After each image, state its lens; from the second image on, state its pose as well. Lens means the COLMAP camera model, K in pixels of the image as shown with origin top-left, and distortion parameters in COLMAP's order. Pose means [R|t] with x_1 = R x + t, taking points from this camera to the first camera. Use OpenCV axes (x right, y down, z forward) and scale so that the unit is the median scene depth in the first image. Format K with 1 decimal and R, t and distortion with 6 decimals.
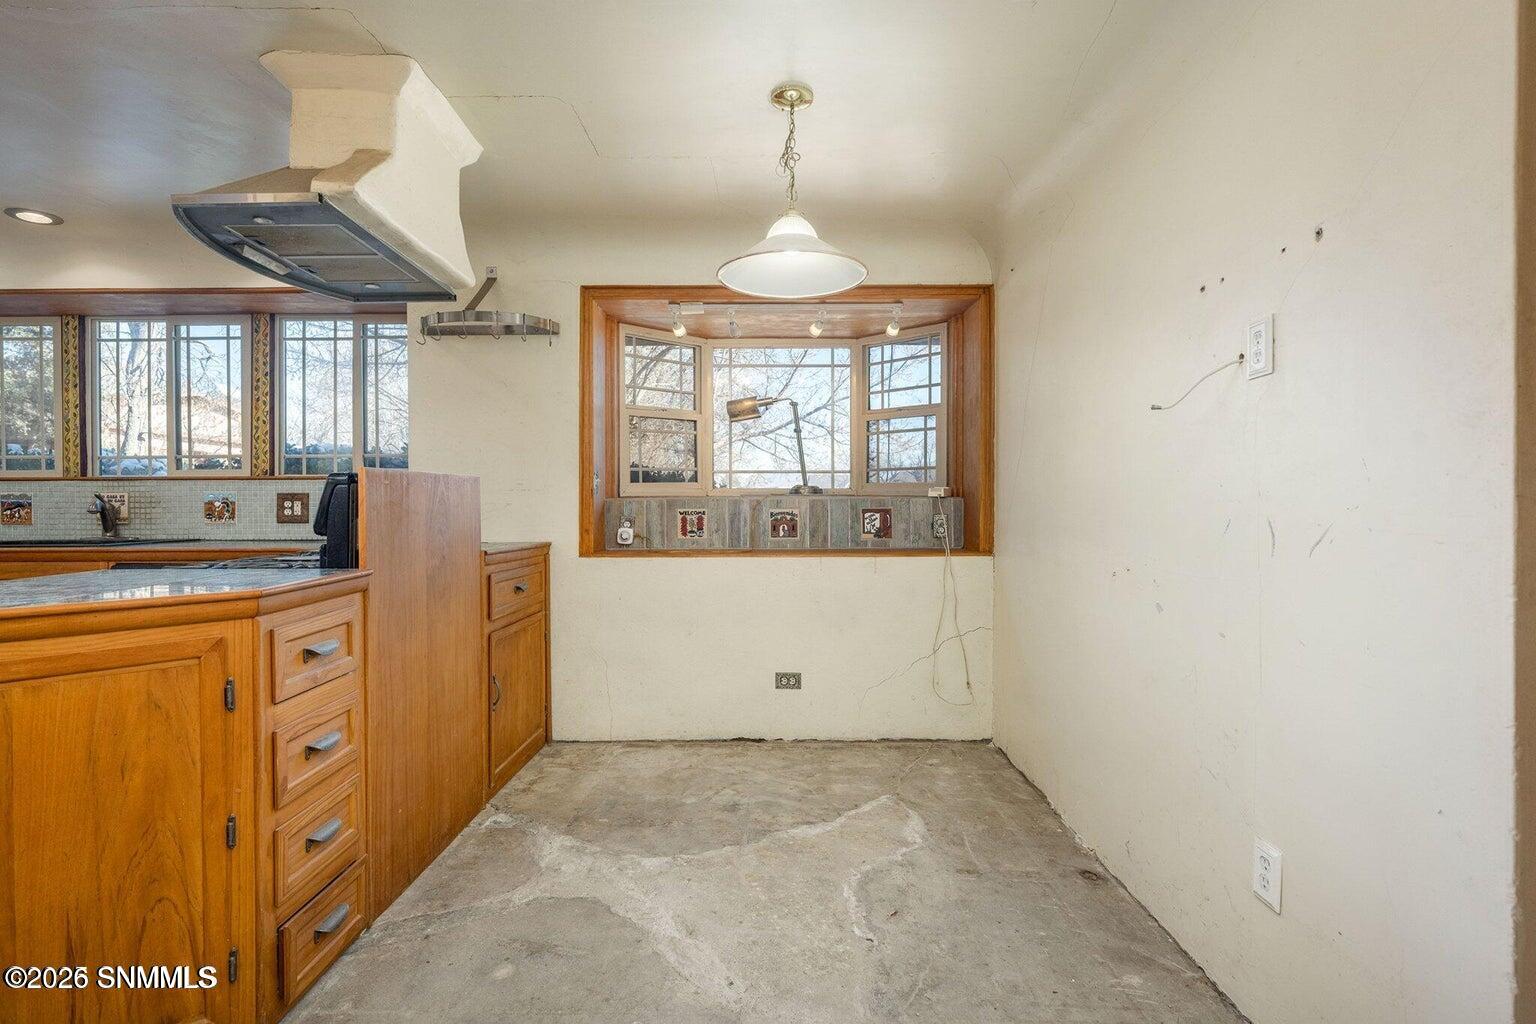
lens RADIAL K [[711.2, 0, 758.6], [0, 711.2, 506.3], [0, 0, 1]] dist [0.002004, 0.000321]
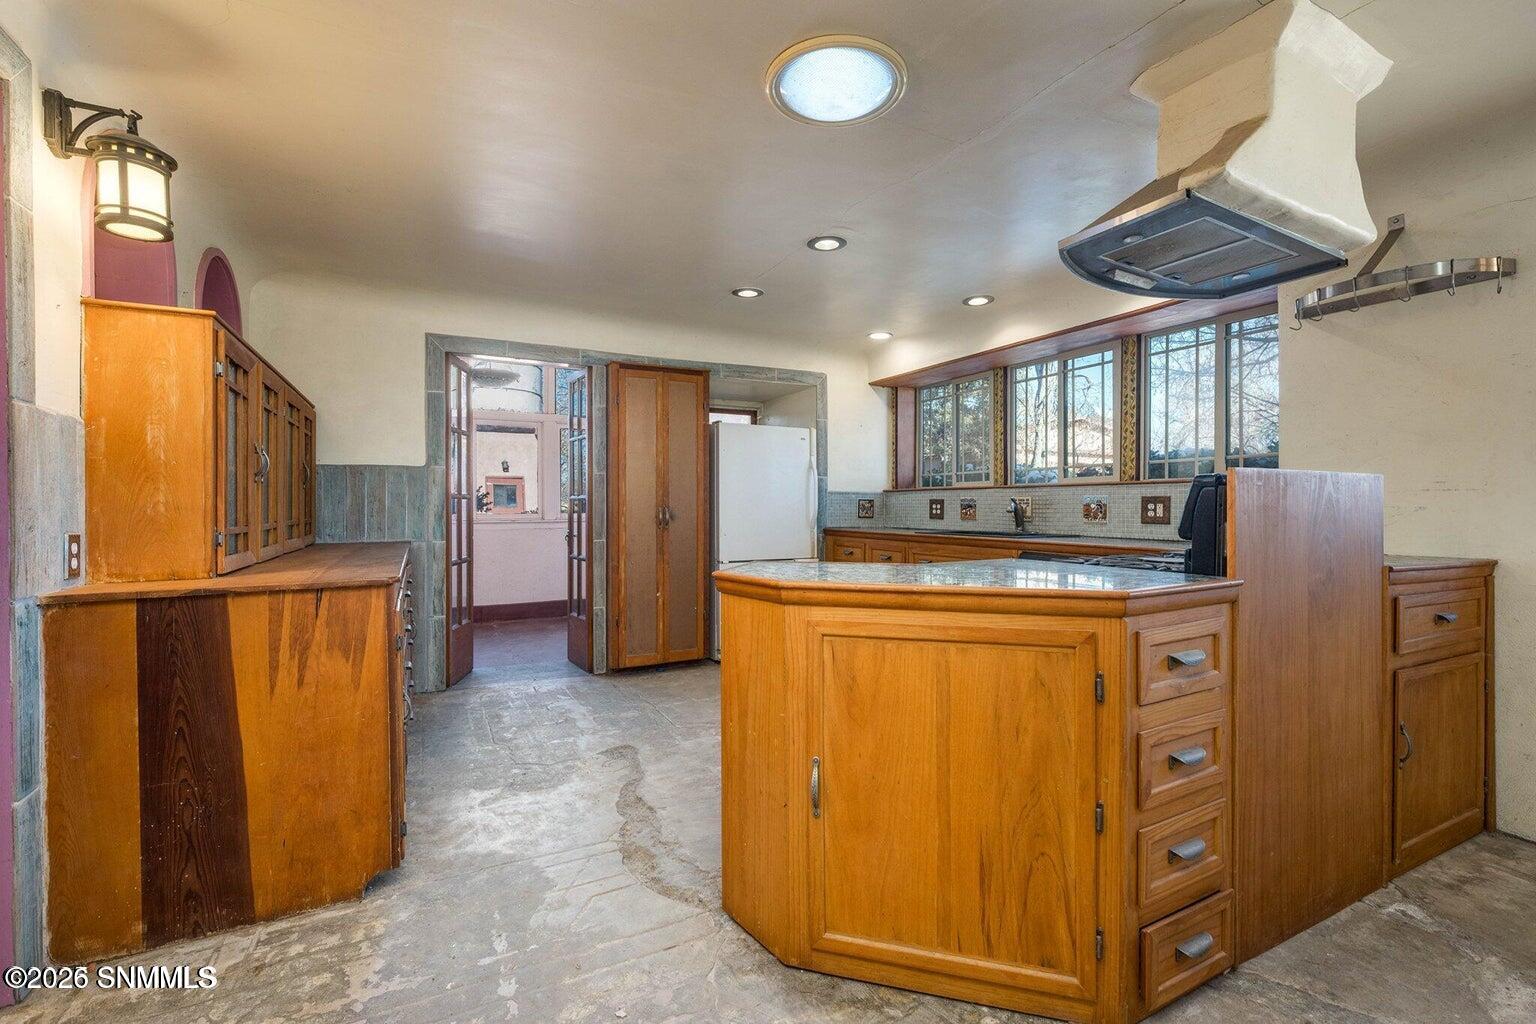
lens RADIAL K [[660.4, 0, 754.3], [0, 660.4, 506.7], [0, 0, 1]] dist [-0.008432, 0.002433]
pose [[0.430505, 0.005447, -0.902572, -0.024346], [-0.007539, 0.999969, 0.002438, -0.000832], [0.902557, 0.005755, 0.430532, 0.034090]]
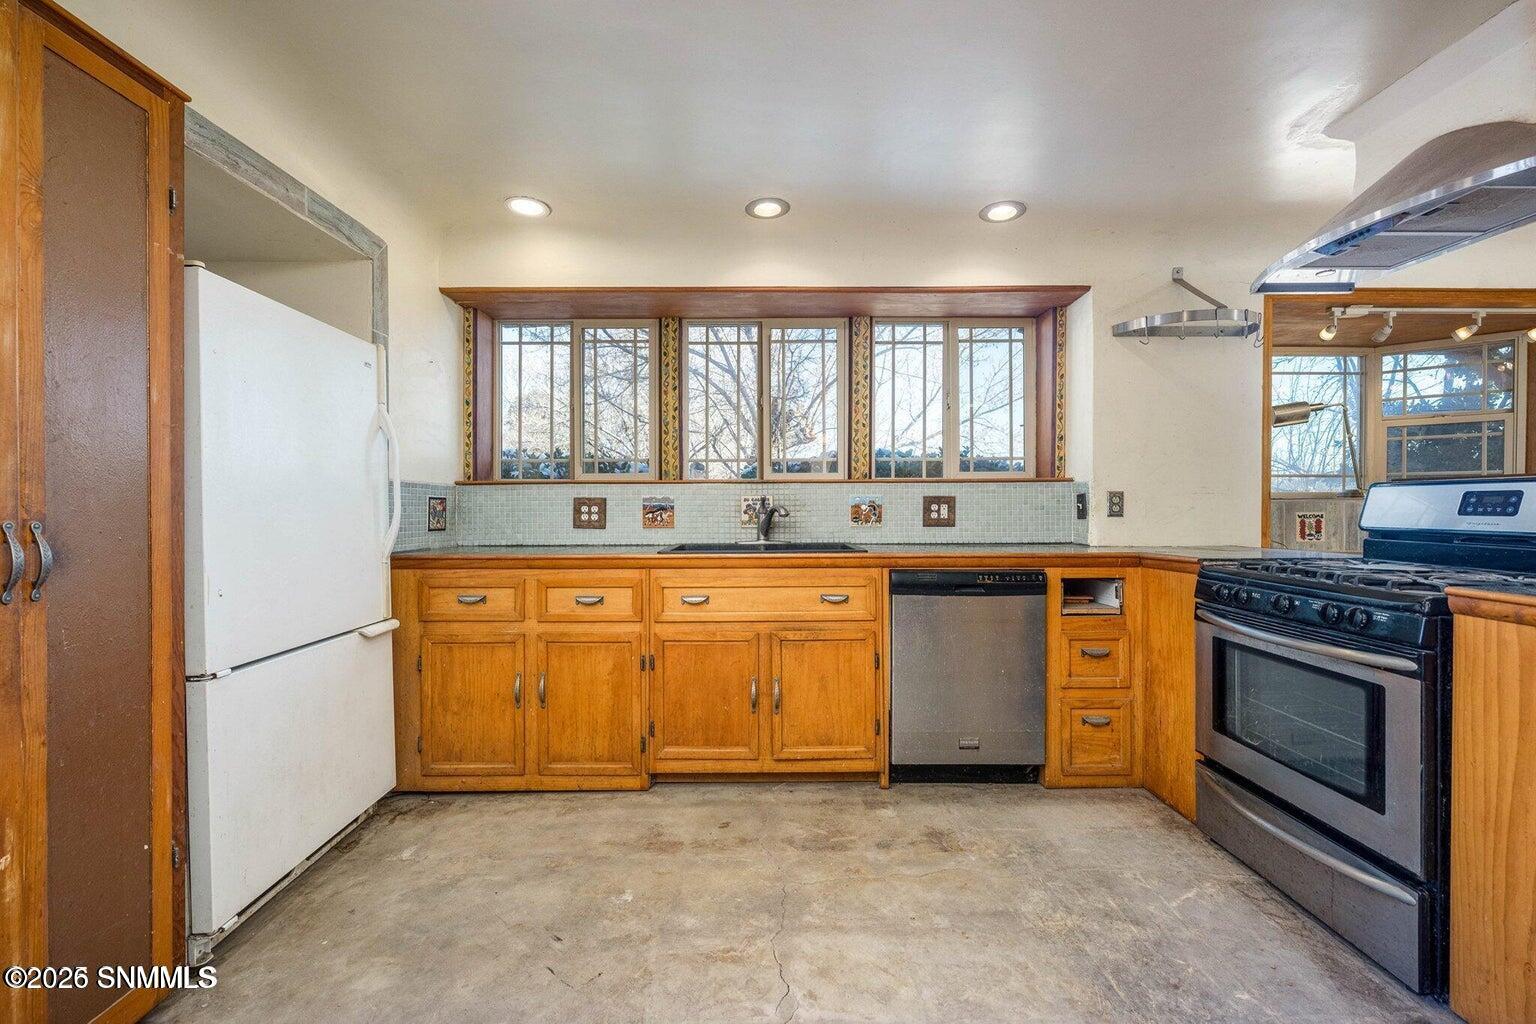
lens RADIAL K [[699.9, 0, 768.1], [0, 699.9, 511.5], [0, 0, 1]] dist [-0.001308, -0.000197]
pose [[0.999634, 0.000183, 0.027043, -1.290691], [-0.000166, 1.000000, -0.000640, 0.004752], [-0.027043, 0.000636, 0.999634, 0.031750]]
